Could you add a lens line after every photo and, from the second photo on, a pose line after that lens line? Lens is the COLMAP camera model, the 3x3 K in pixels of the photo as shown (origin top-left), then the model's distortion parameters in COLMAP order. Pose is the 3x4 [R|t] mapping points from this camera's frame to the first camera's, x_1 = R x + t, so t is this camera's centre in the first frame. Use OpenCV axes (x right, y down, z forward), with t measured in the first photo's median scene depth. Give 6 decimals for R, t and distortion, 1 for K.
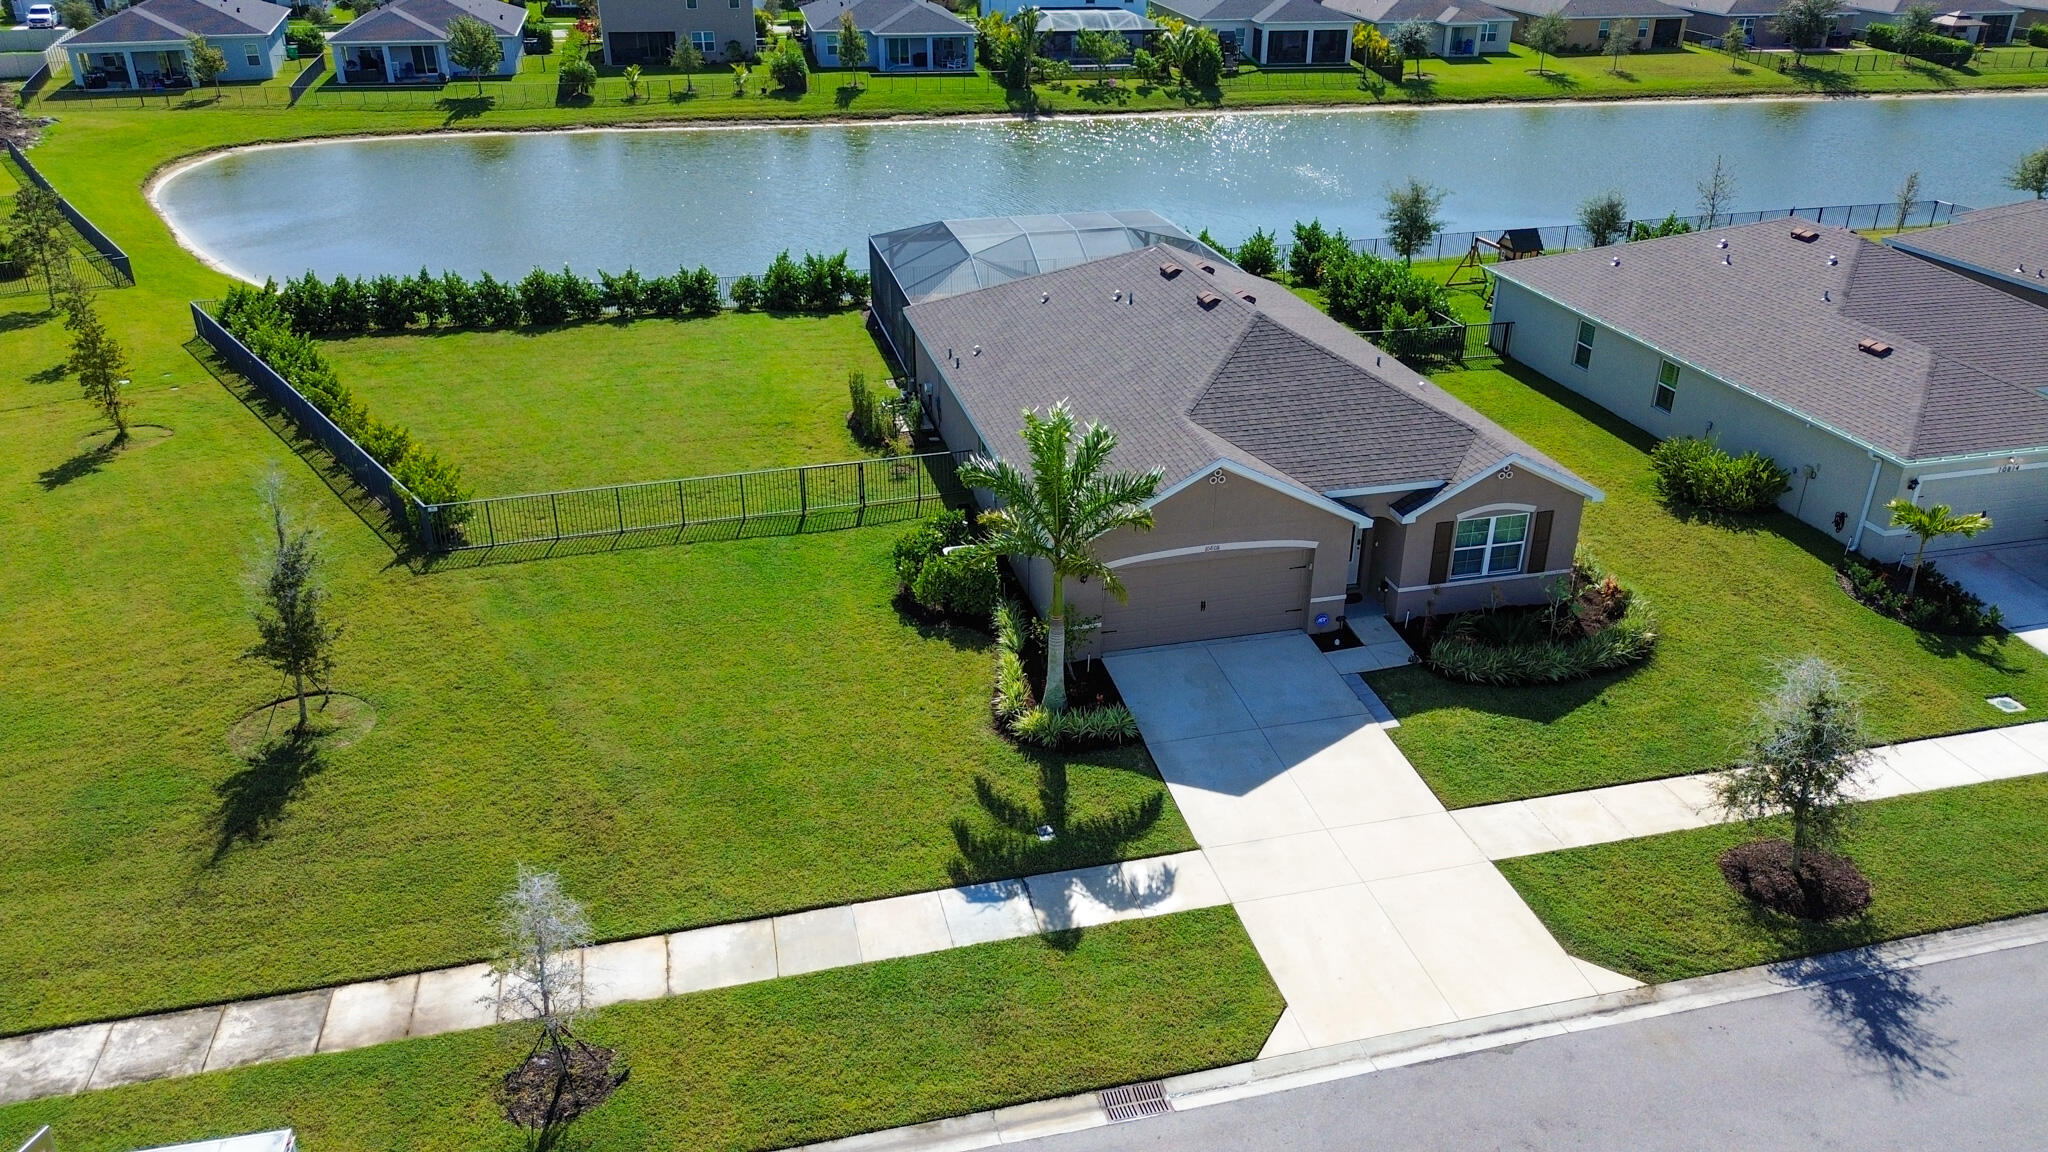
lens RADIAL K [[1450.0, 0, 1025.7], [0, 1450.0, 574.1], [0, 0, 1]] dist [0.052588, -0.039612]
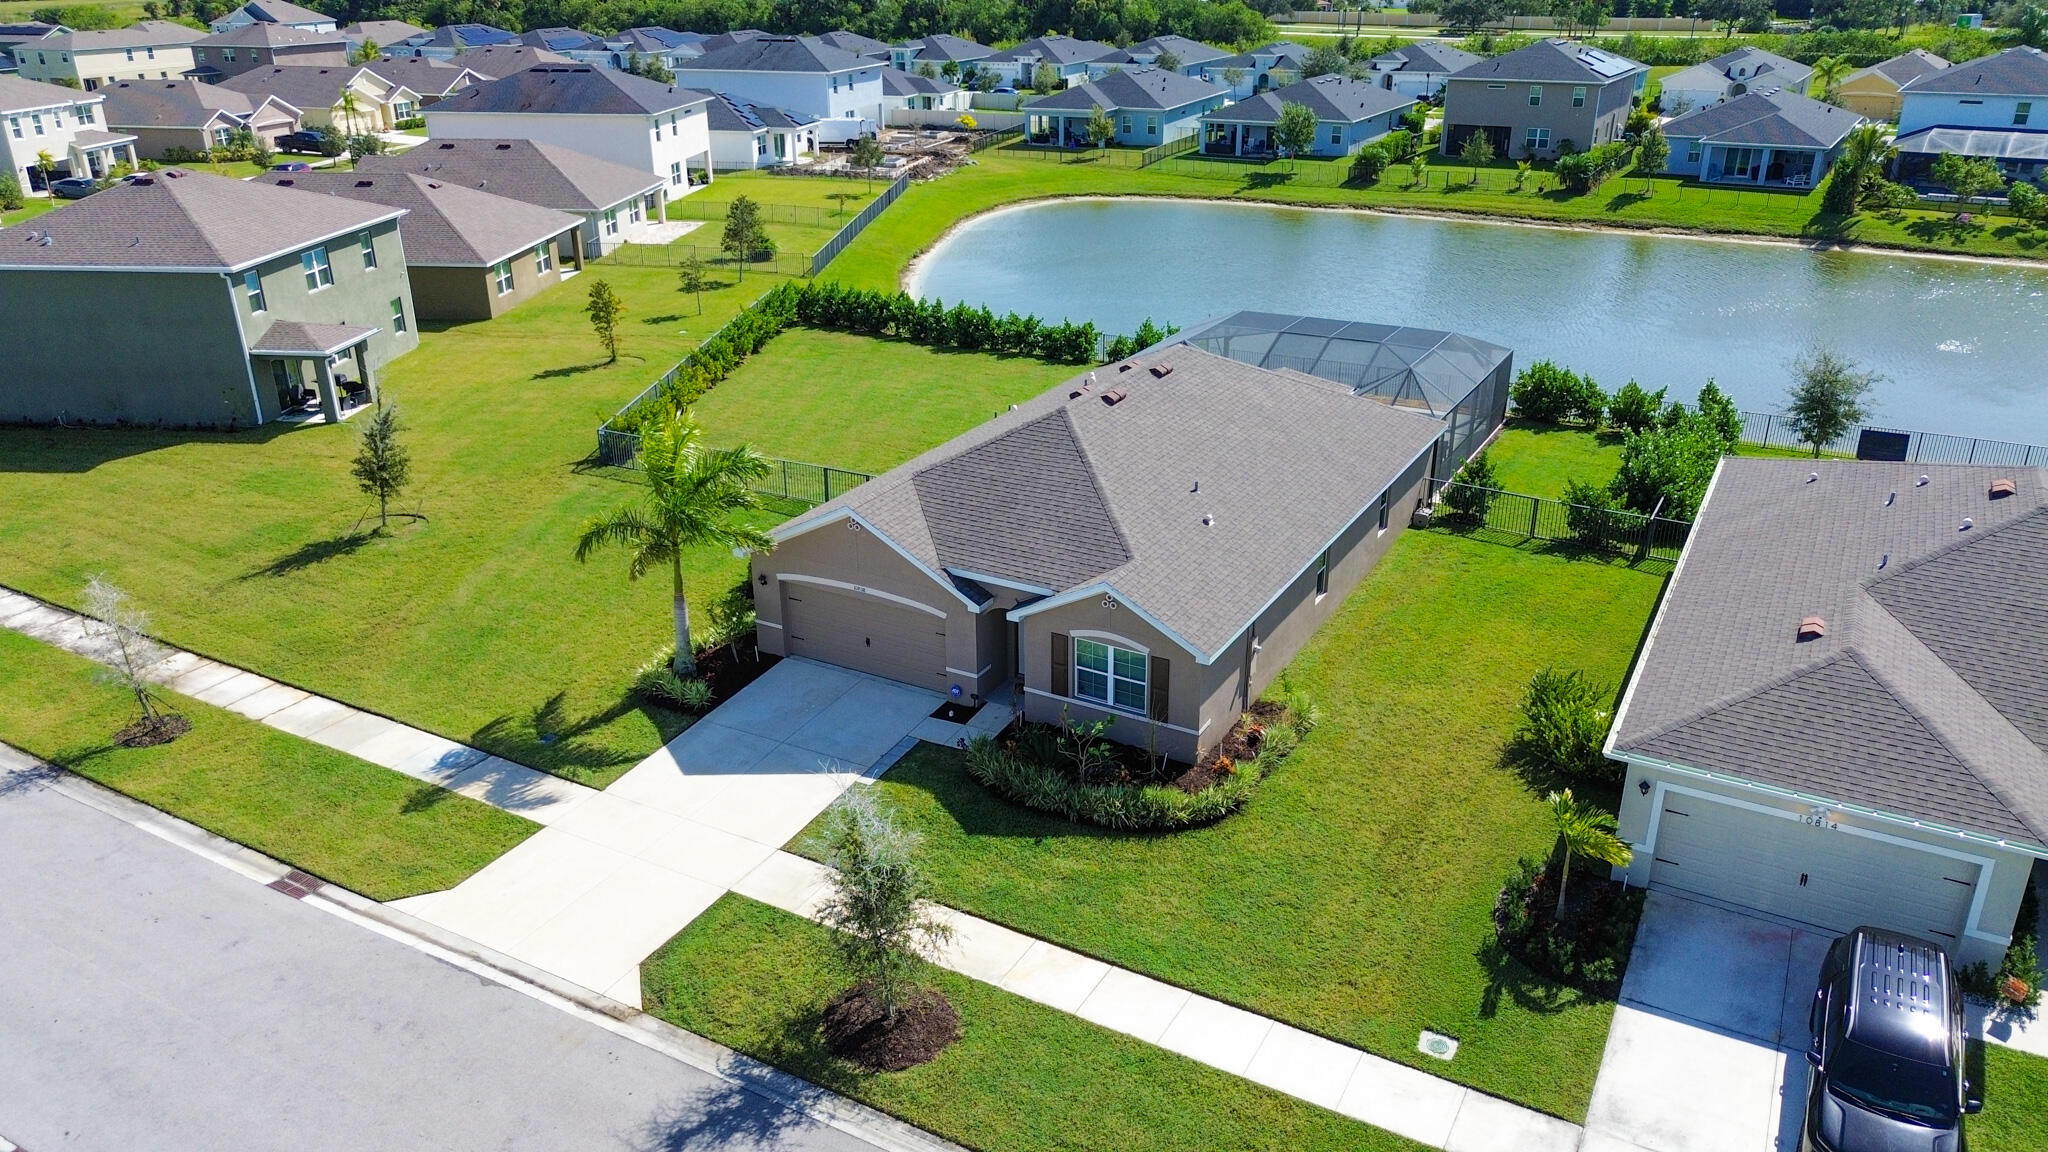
lens RADIAL K [[1450.0, 0, 1030.2], [0, 1450.0, 569.2], [0, 0, 1]] dist [0.052588, -0.039612]
pose [[0.728890, 0.259421, -0.633578, 0.544658], [-0.294395, 0.954266, 0.052045, -0.075912], [0.618103, 0.148587, 0.771927, 0.129930]]
